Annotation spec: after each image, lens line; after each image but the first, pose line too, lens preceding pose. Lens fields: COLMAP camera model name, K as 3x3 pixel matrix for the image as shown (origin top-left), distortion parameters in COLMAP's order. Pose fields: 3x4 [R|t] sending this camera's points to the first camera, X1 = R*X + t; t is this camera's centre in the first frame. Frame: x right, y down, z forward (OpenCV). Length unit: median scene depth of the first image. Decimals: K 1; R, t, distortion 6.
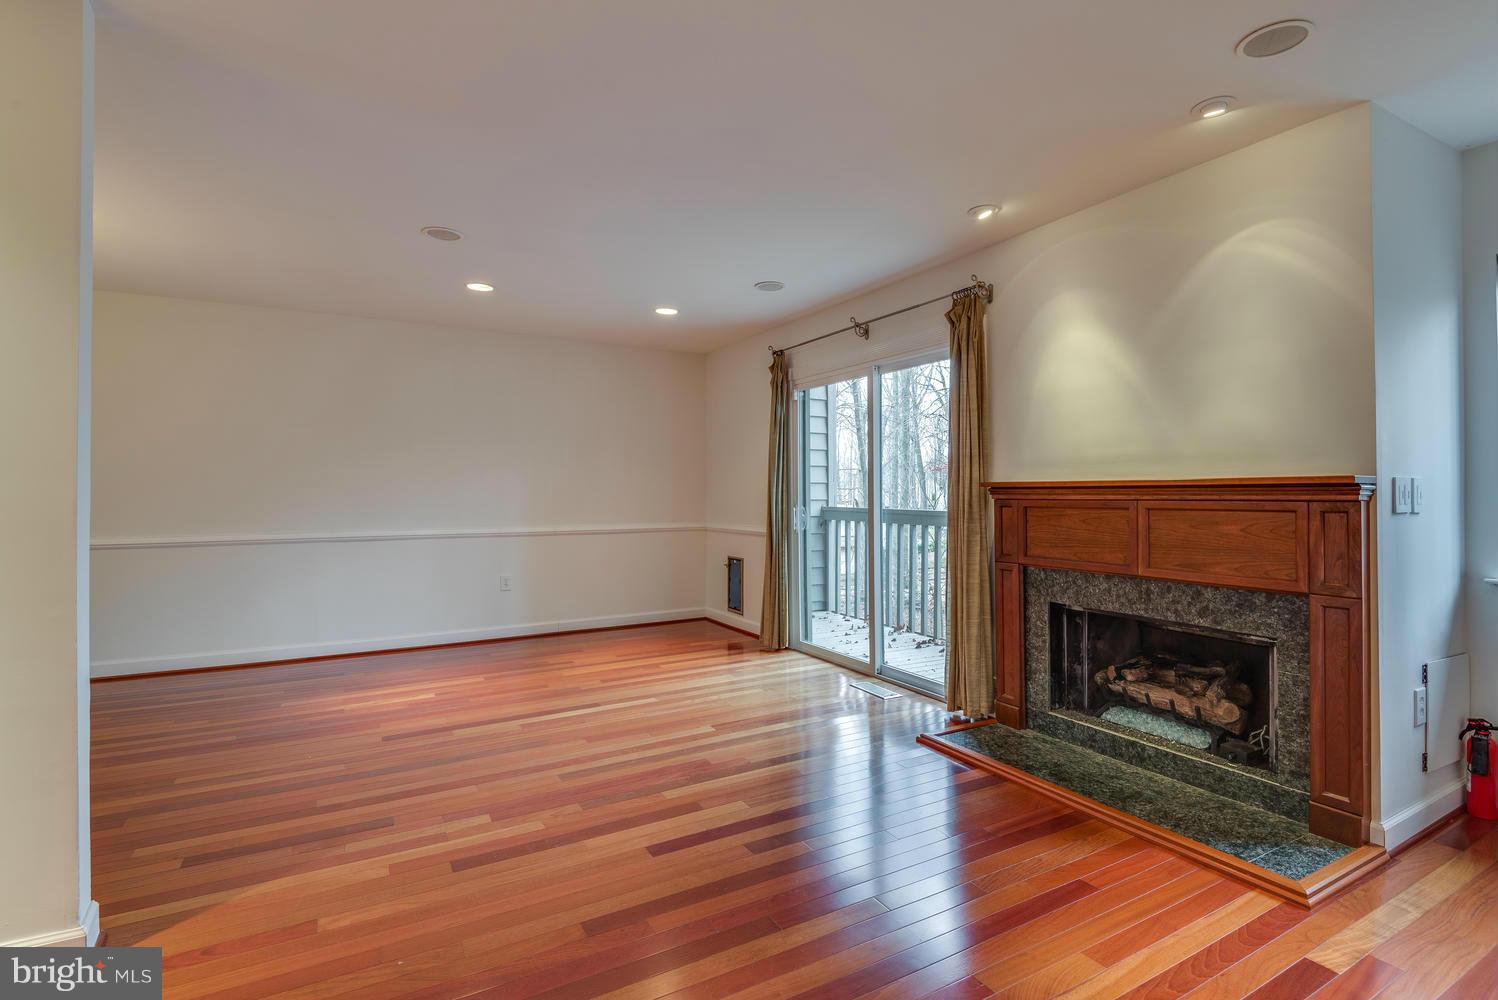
lens RADIAL K [[719.0, 0, 755.0], [0, 719.0, 493.0], [0, 0, 1]] dist [0.034063, -0.025658]
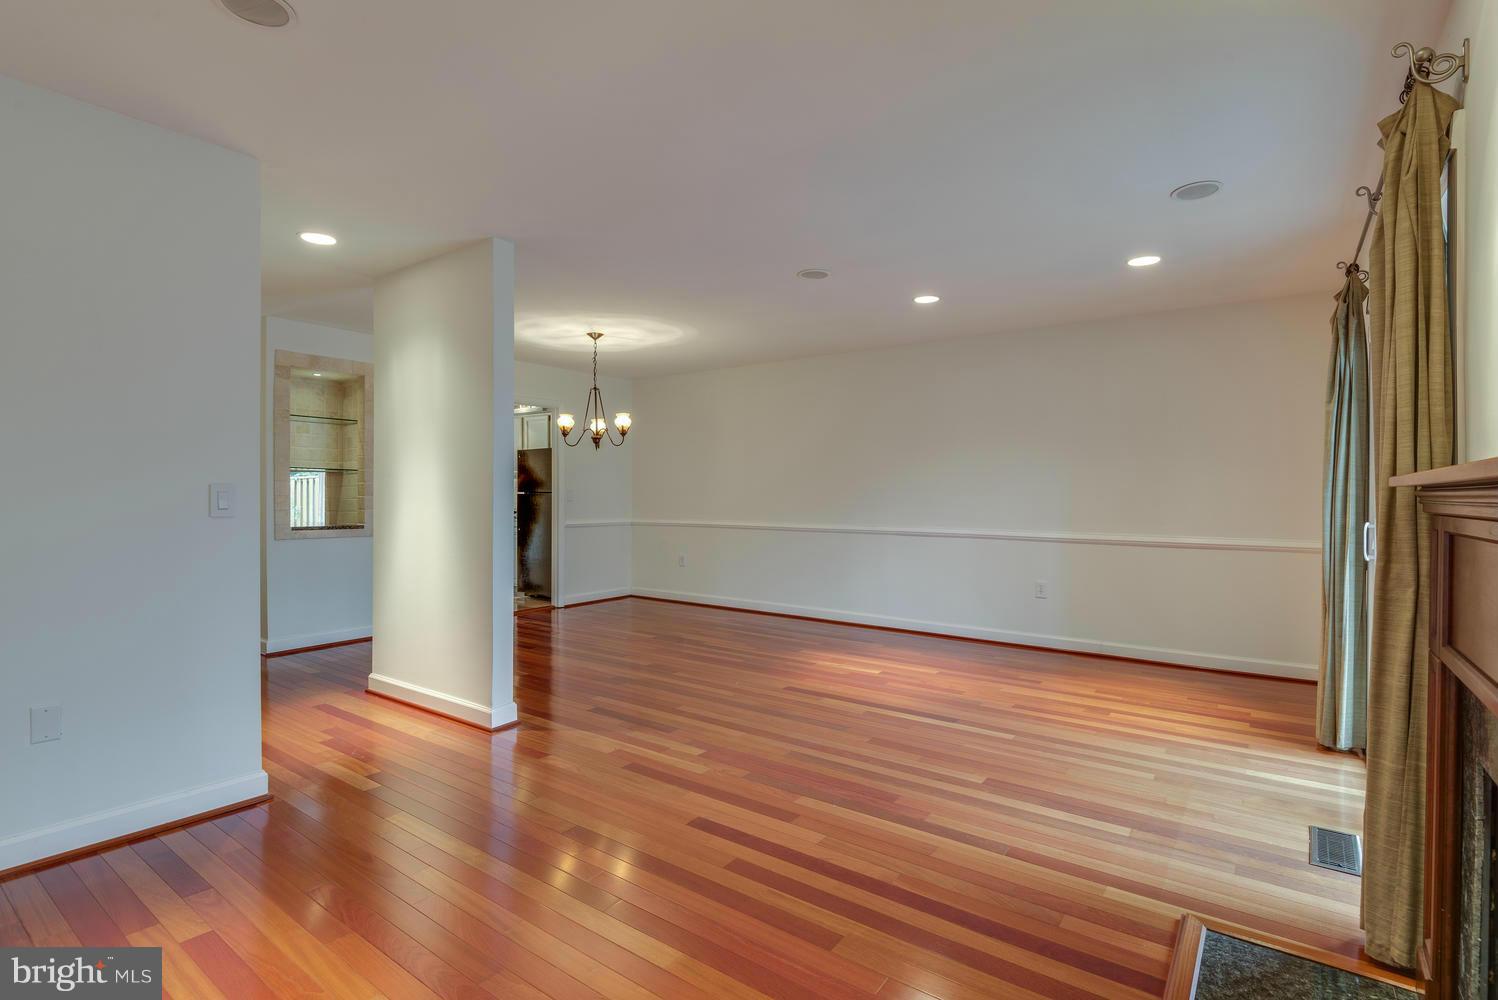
lens RADIAL K [[719.0, 0, 755.0], [0, 719.0, 493.0], [0, 0, 1]] dist [0.034063, -0.025658]
pose [[0.405947, 0.004153, -0.913887, 0.676127], [-0.008262, 0.999965, 0.000875, -0.001246], [0.913859, 0.007195, 0.405968, 0.484282]]
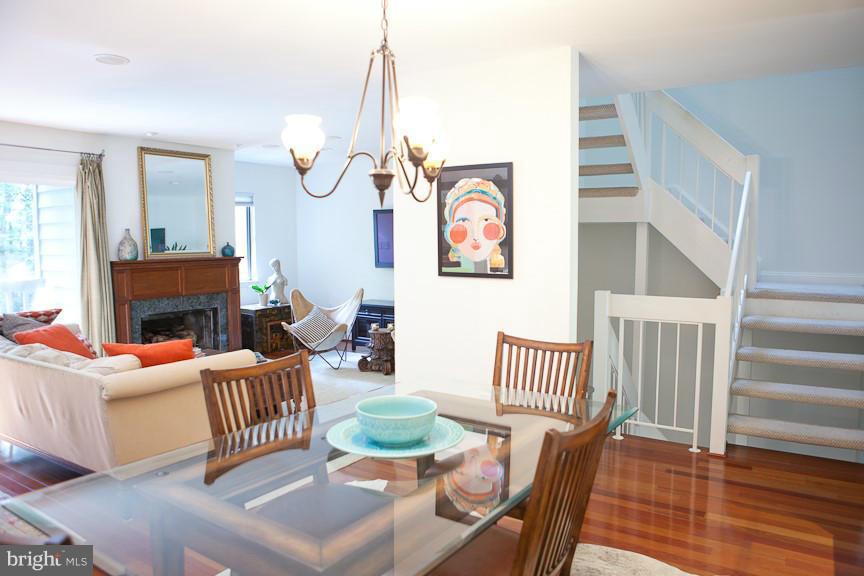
lens RADIAL K [[622.2, 0, 435.3], [0, 622.2, 290.4], [0, 0, 1]] dist [-0.108918, 0.087590]
pose [[-0.440068, -0.065864, 0.895546, -1.730811], [0.010199, 0.996876, 0.078327, -0.060744], [-0.897907, 0.043603, -0.438021, 1.089072]]
